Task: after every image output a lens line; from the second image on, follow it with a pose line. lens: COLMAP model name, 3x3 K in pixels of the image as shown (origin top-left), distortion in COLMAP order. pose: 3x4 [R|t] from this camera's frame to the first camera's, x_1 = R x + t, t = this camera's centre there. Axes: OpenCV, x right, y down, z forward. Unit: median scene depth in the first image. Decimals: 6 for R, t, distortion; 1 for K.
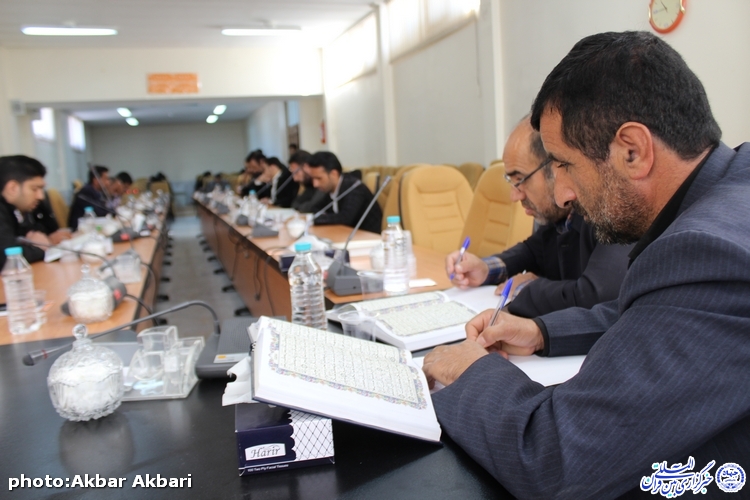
lens RADIAL K [[606.3, 0, 374.5], [0, 606.3, 237.2], [0, 0, 1]] dist [-0.014708, -0.004686]
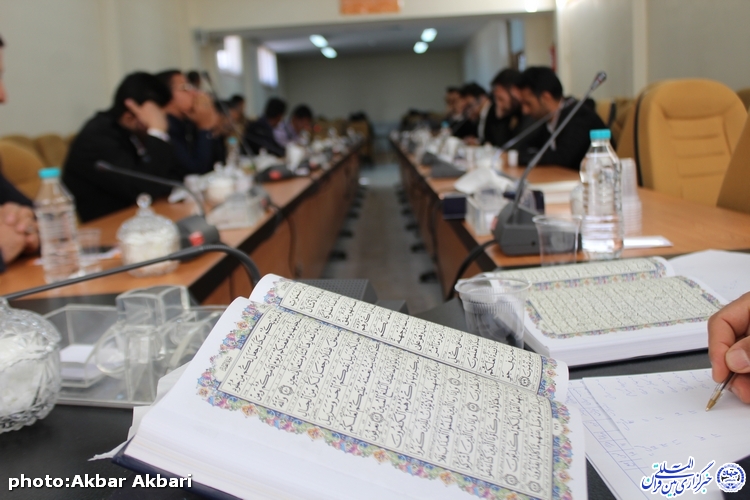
lens RADIAL K [[750.1, 0, 375.0], [0, 750.1, 250.0], [0, 0, 1]] dist [-0.089664, 0.011474]
pose [[0.951720, 0.045365, -0.303595, 0.046744], [-0.020406, 0.996181, 0.084889, 0.027113], [0.306287, -0.074595, 0.949012, 0.218675]]
